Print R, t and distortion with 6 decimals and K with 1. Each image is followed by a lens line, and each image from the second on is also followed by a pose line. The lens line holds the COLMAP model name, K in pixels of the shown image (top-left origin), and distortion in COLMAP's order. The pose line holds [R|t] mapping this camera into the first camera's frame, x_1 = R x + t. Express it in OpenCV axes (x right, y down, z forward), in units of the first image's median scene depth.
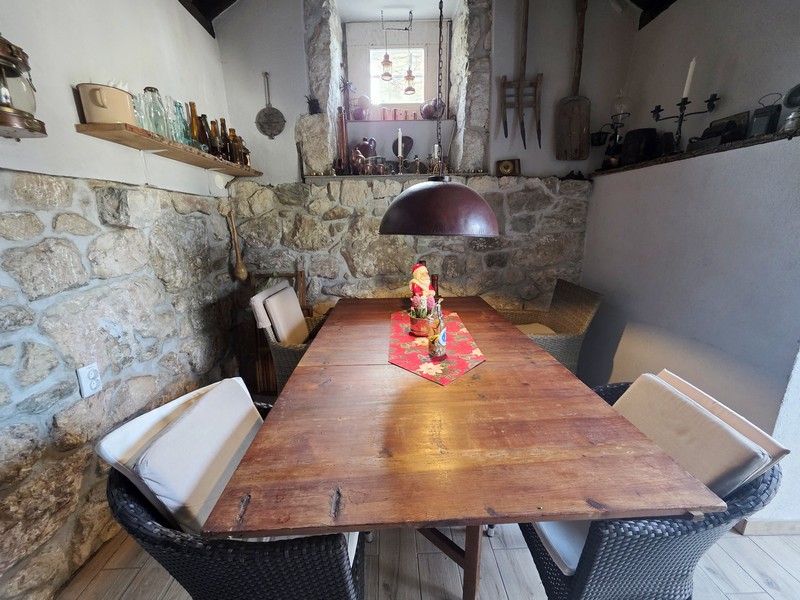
lens RADIAL K [[316.1, 0, 395.3], [0, 316.1, 302.2], [0, 0, 1]] dist [-0.002438, 0.000746]
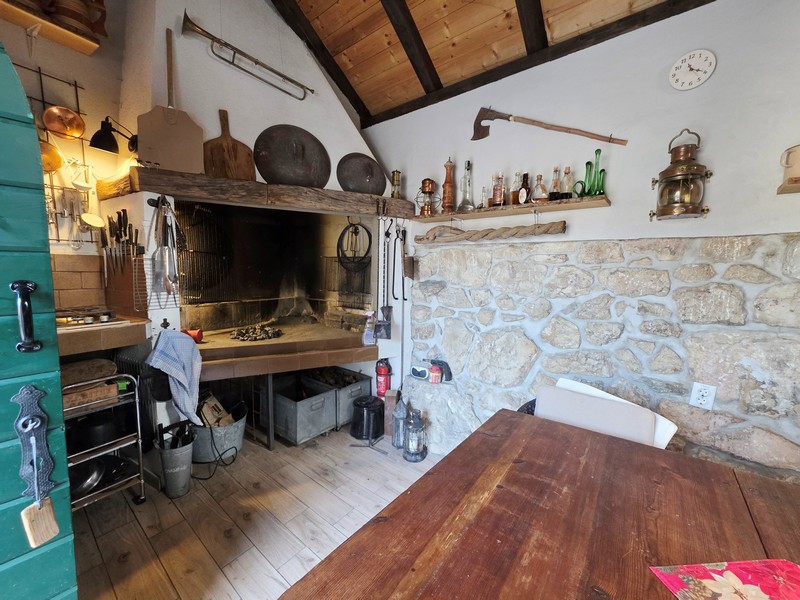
lens RADIAL K [[316.1, 0, 395.3], [0, 316.1, 302.2], [0, 0, 1]] dist [-0.002438, 0.000746]
pose [[-0.651278, 0.094394, -0.752945, 0.582864], [-0.192210, 0.939355, 0.284019, -0.179267], [0.734093, 0.329699, -0.593638, 0.604151]]
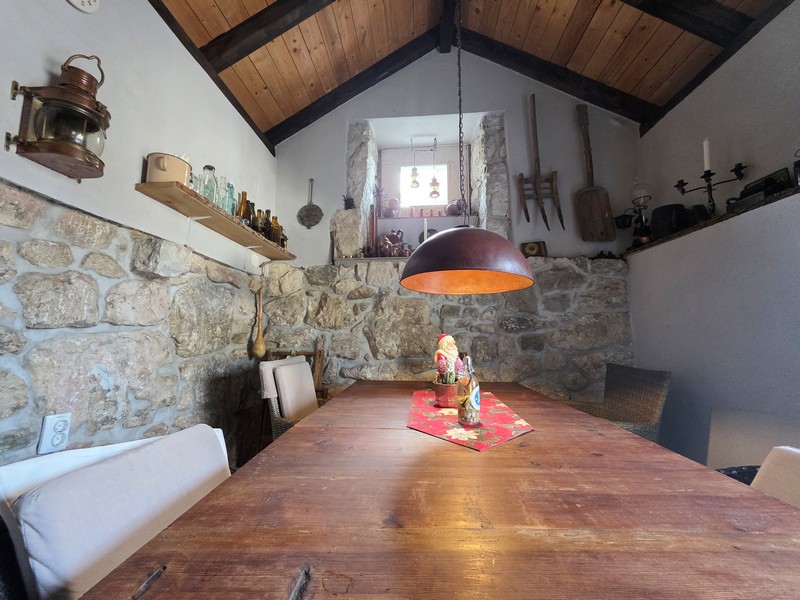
lens RADIAL K [[316.1, 0, 395.3], [0, 316.1, 302.2], [0, 0, 1]] dist [-0.002438, 0.000746]
pose [[0.996080, 0.010512, -0.087828, 0.012838], [-0.041067, 0.934373, -0.353921, 0.148810], [0.078344, 0.356141, 0.931142, 0.128282]]
